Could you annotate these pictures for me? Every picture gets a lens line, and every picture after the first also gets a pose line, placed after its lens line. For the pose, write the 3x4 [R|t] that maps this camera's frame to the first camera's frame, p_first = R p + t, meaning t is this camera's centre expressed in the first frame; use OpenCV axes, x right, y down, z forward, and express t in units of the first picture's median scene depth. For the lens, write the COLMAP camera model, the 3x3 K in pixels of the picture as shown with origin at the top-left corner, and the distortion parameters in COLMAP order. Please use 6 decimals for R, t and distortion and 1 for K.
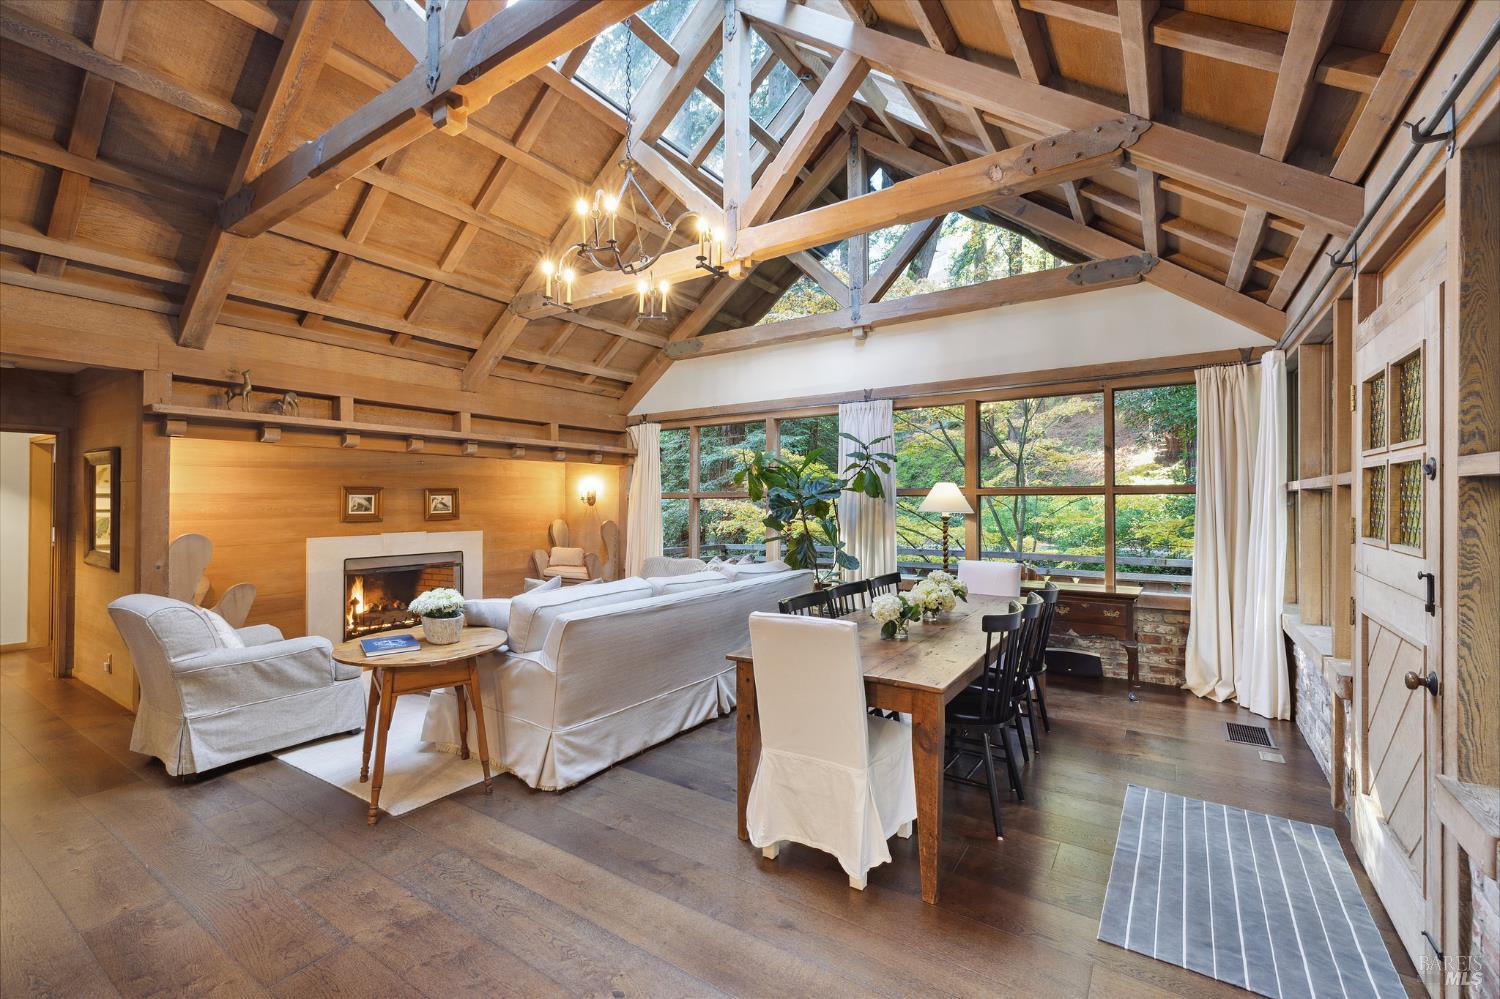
lens RADIAL K [[639.0, 0, 749.2], [0, 639.0, 492.7], [0, 0, 1]] dist [0.001519, 0.000101]
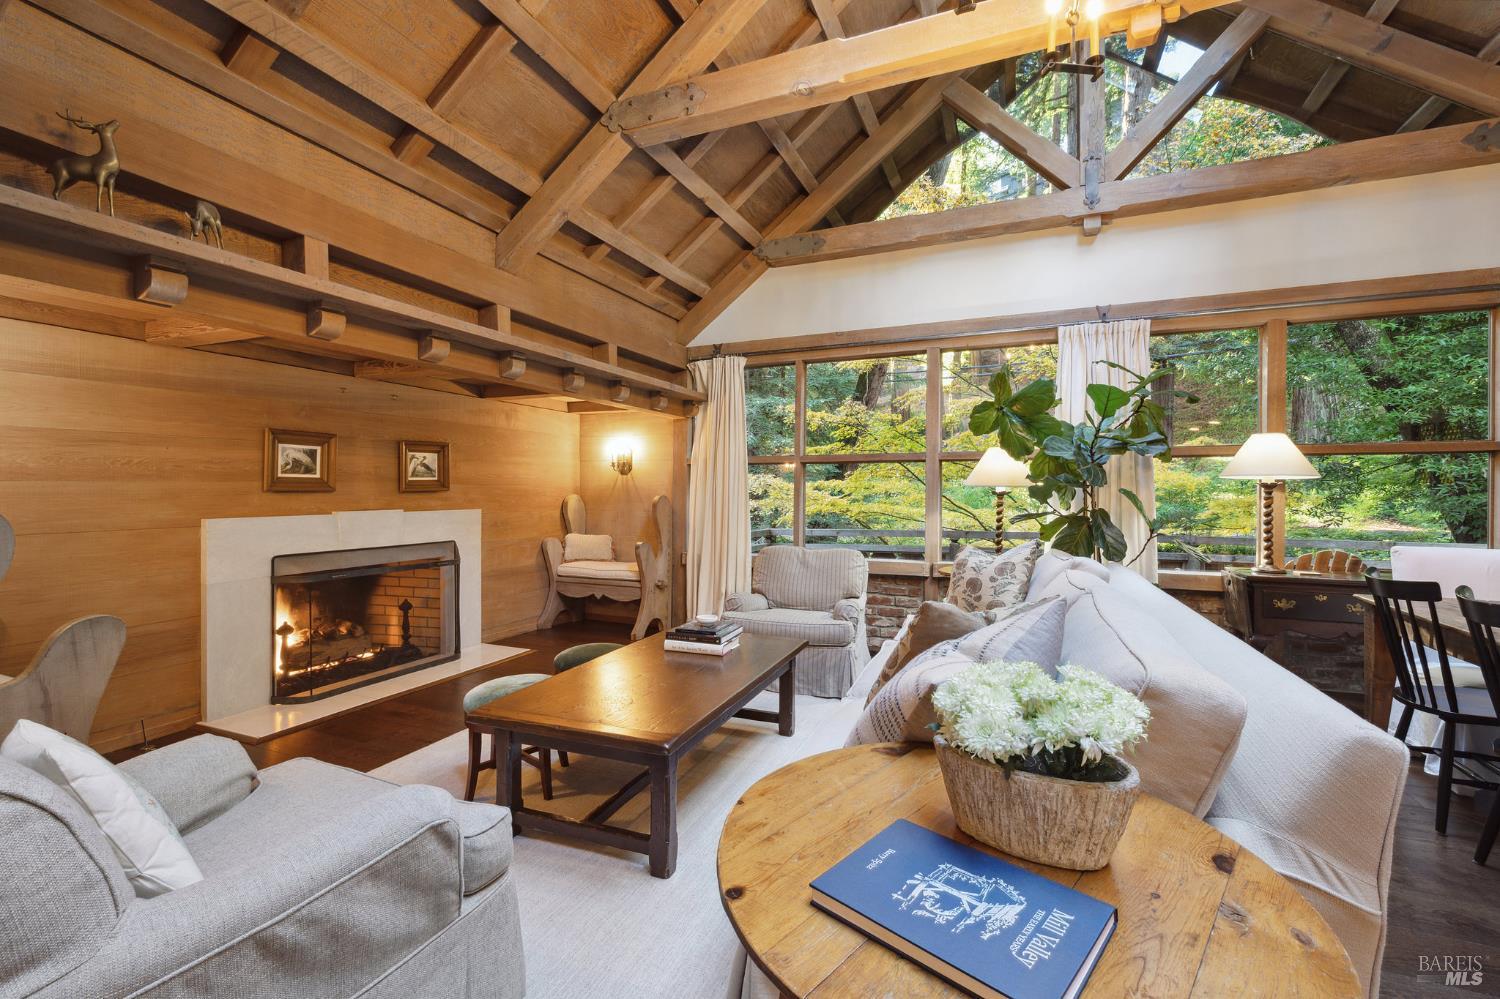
lens RADIAL K [[647.3, 0, 747.1], [0, 647.3, 490.8], [0, 0, 1]] dist [0.001340, 0.000056]
pose [[0.982587, 0.004069, 0.185758, -0.333279], [-0.007439, 0.999820, 0.017451, 0.033138], [-0.185653, -0.018529, 0.982441, 0.367515]]
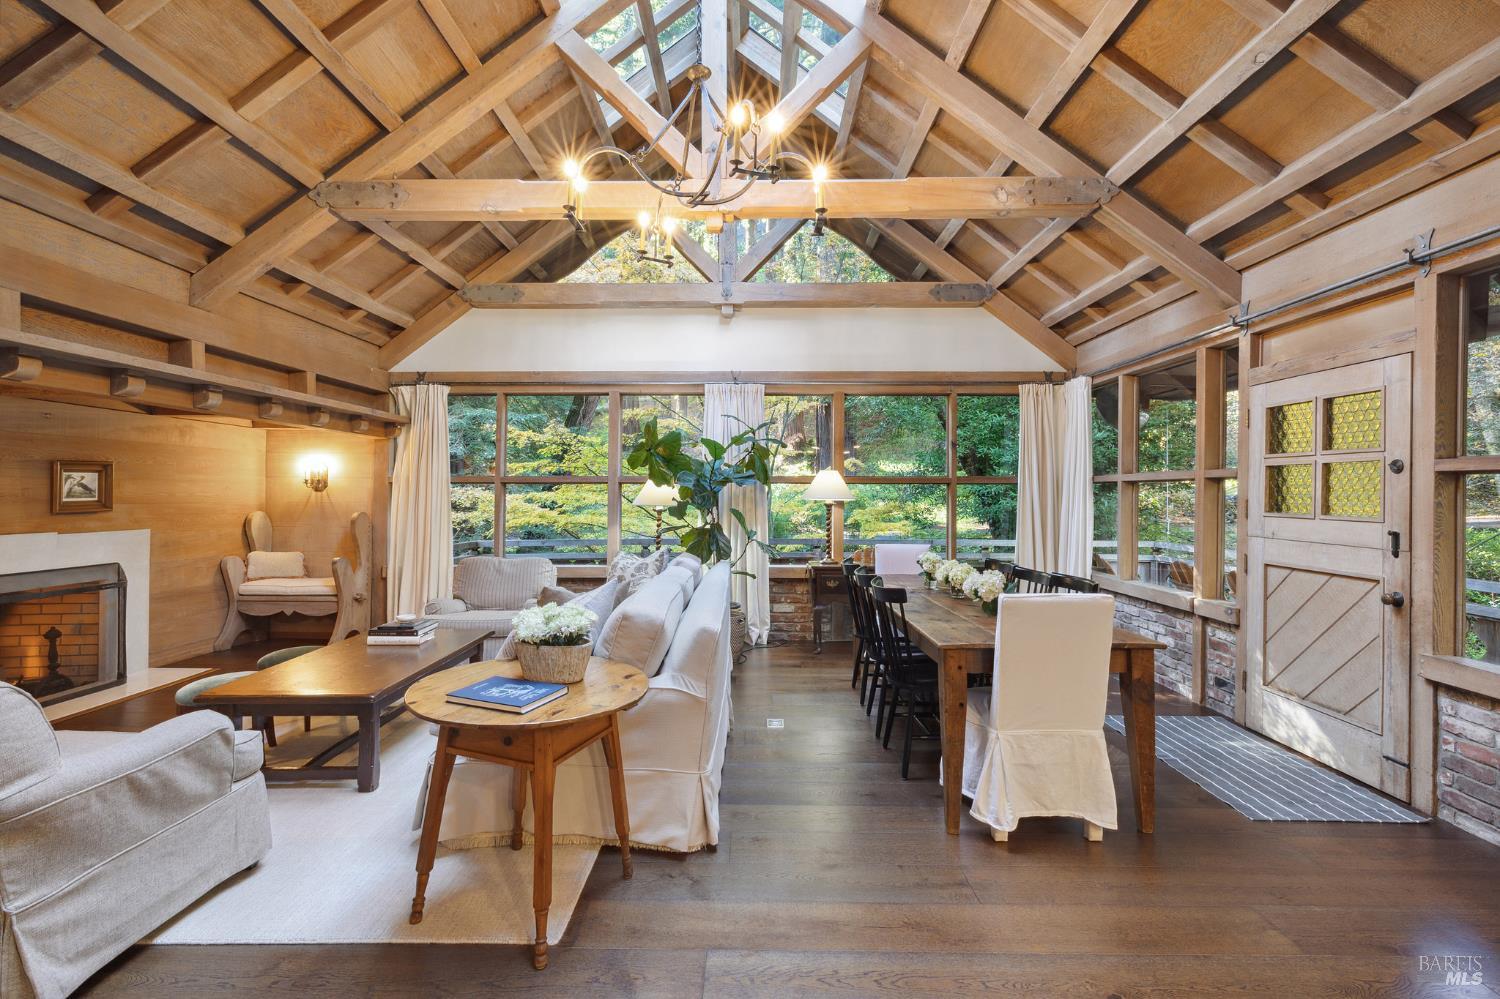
lens RADIAL K [[683.2, 0, 749.6], [0, 683.2, 483.9], [0, 0, 1]] dist [-0.003796, 0.000475]
pose [[0.835106, 0.013691, 0.549919, -0.357166], [-0.014095, 0.999895, -0.003490, 0.010304], [-0.549908, -0.004836, 0.835211, 0.134208]]
